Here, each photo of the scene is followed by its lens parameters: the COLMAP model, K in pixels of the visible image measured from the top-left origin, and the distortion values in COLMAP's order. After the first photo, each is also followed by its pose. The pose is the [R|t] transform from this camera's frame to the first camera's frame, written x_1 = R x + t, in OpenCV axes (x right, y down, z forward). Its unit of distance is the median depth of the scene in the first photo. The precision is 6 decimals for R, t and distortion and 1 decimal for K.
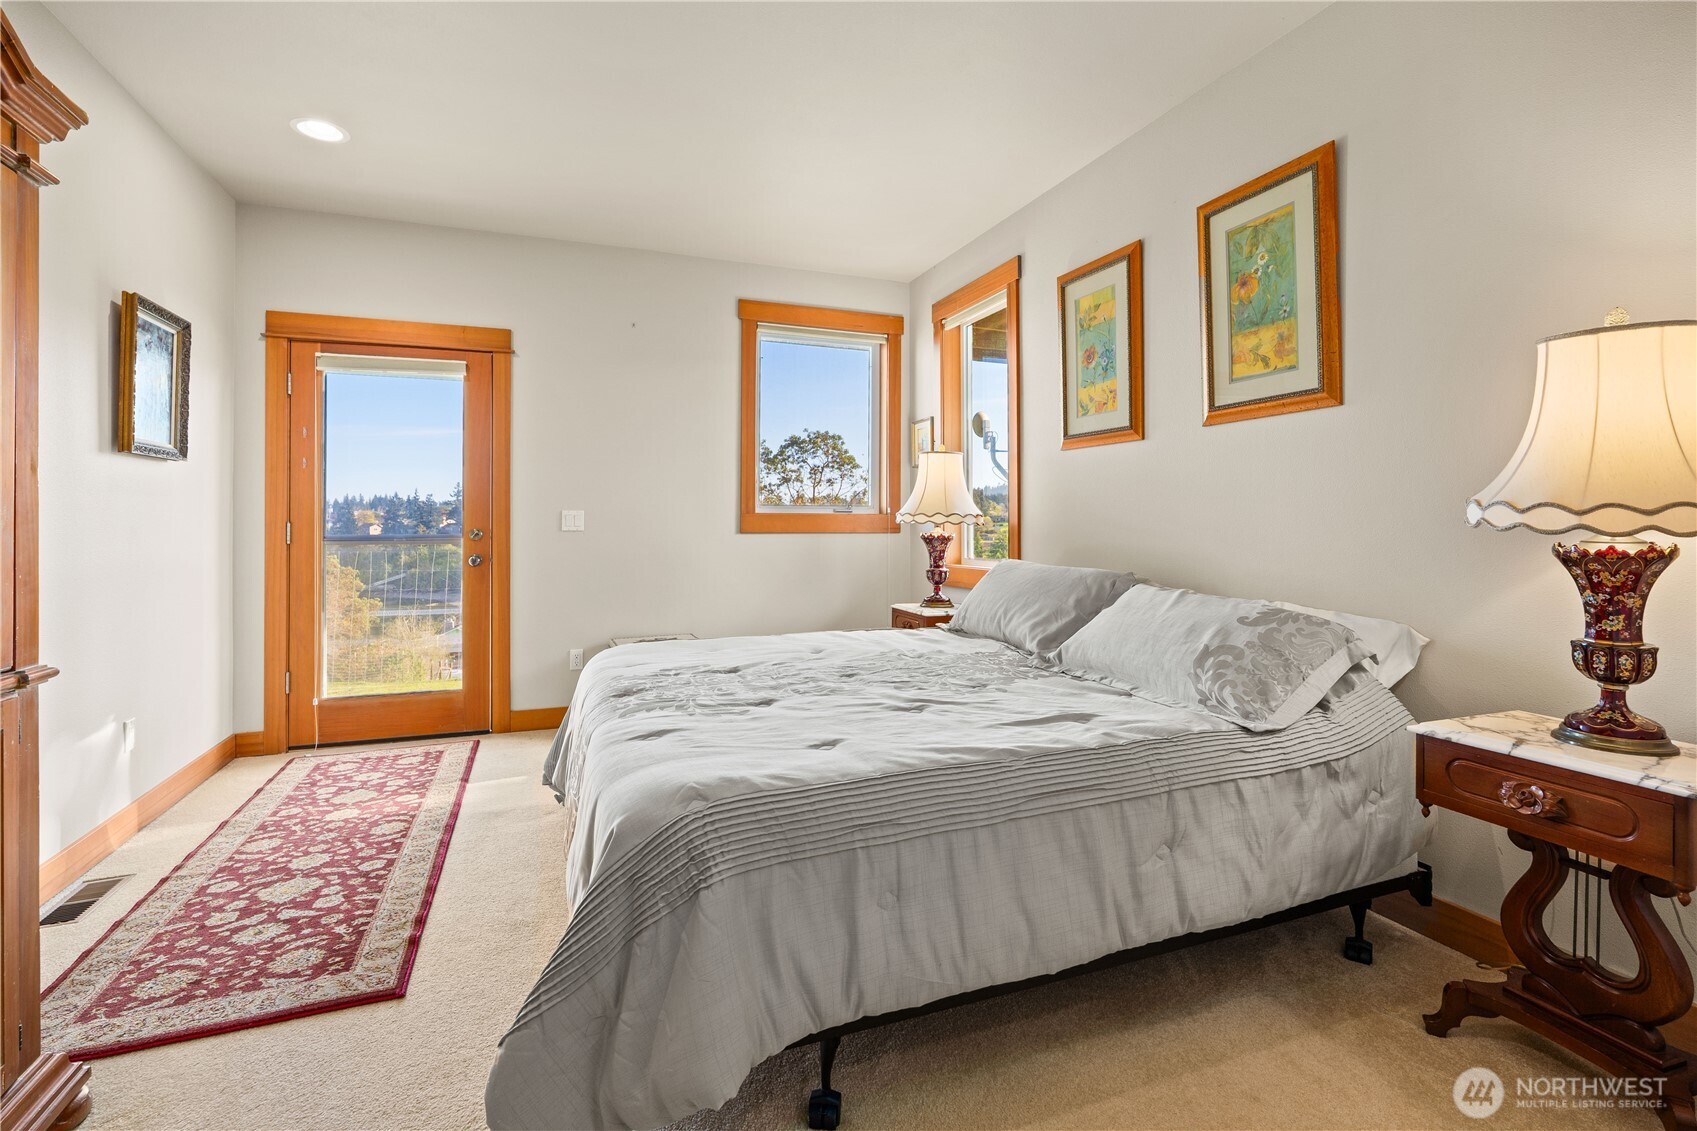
lens RADIAL K [[747.8, 0, 835.7], [0, 747.8, 516.0], [0, 0, 1]] dist [-0.004829, 0.001359]
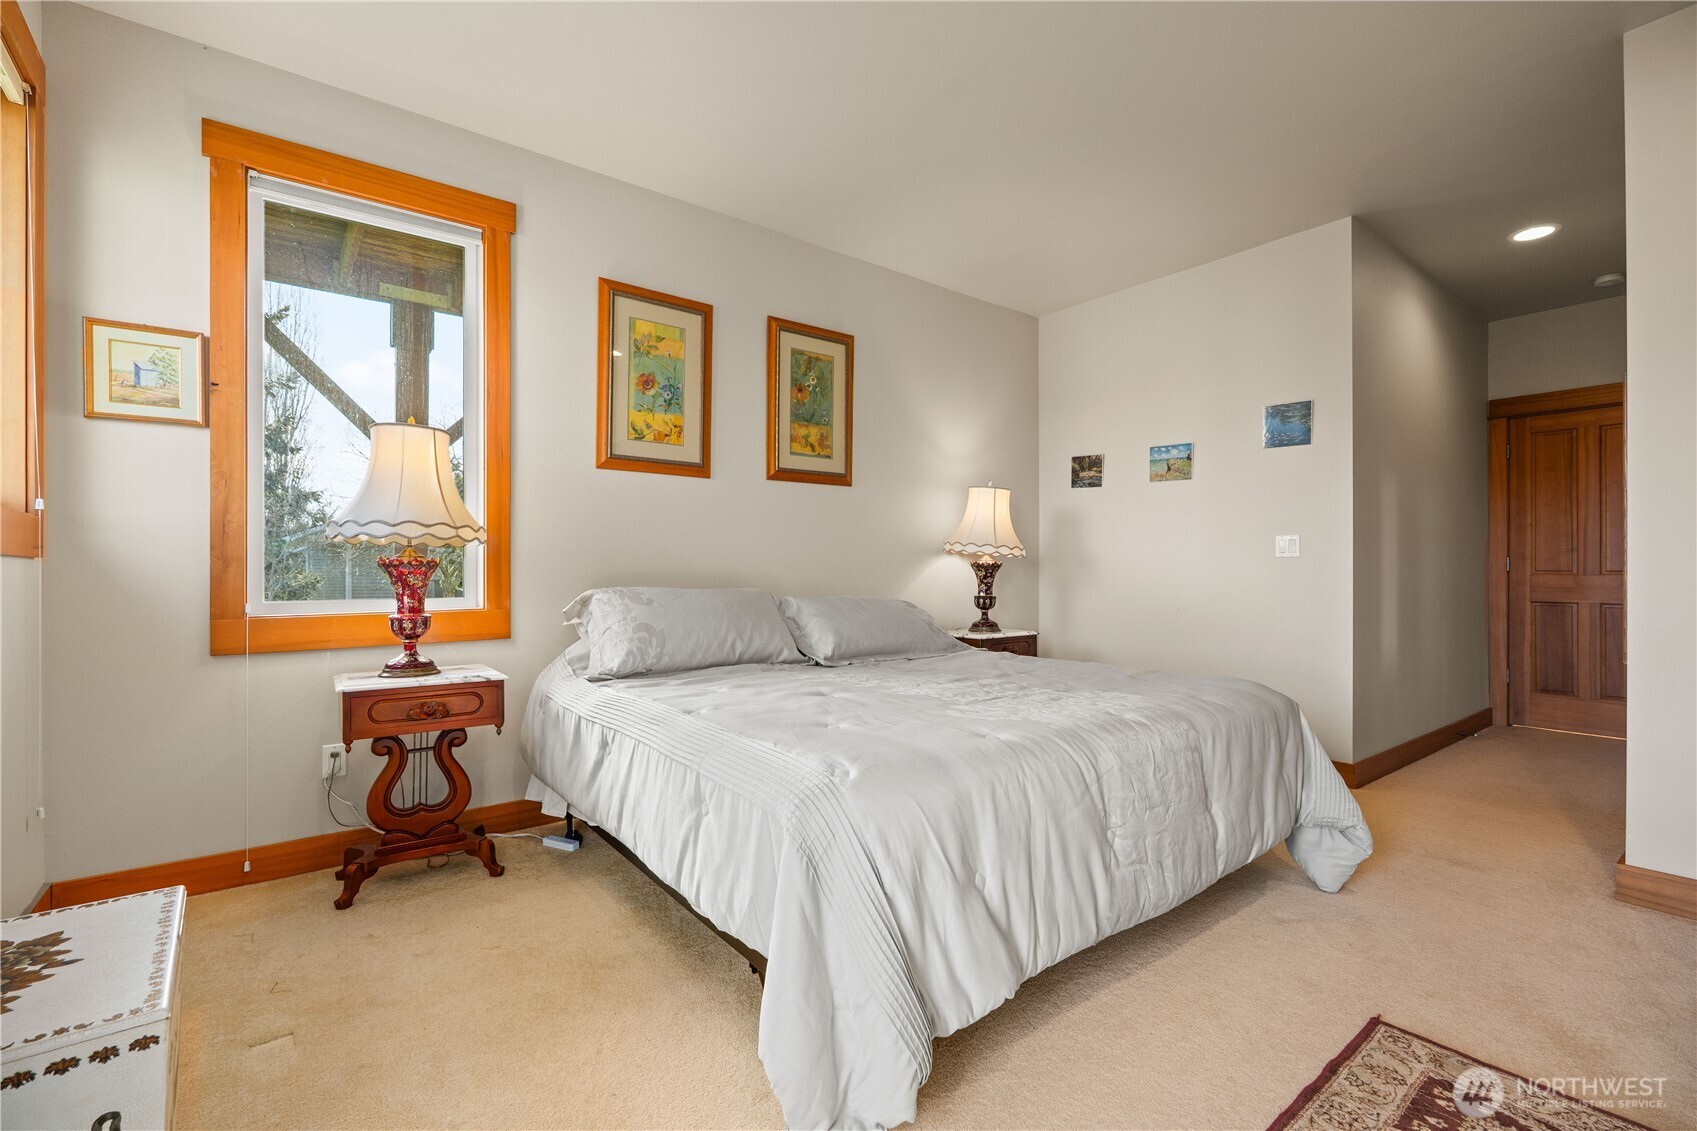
lens RADIAL K [[747.8, 0, 845.8], [0, 747.8, 570.6], [0, 0, 1]] dist [-0.004829, 0.001359]
pose [[-0.274517, 0.001098, 0.961582, -0.894491], [-0.010367, 0.999938, -0.004101, 0.050912], [-0.961526, -0.011094, -0.274488, 1.305738]]
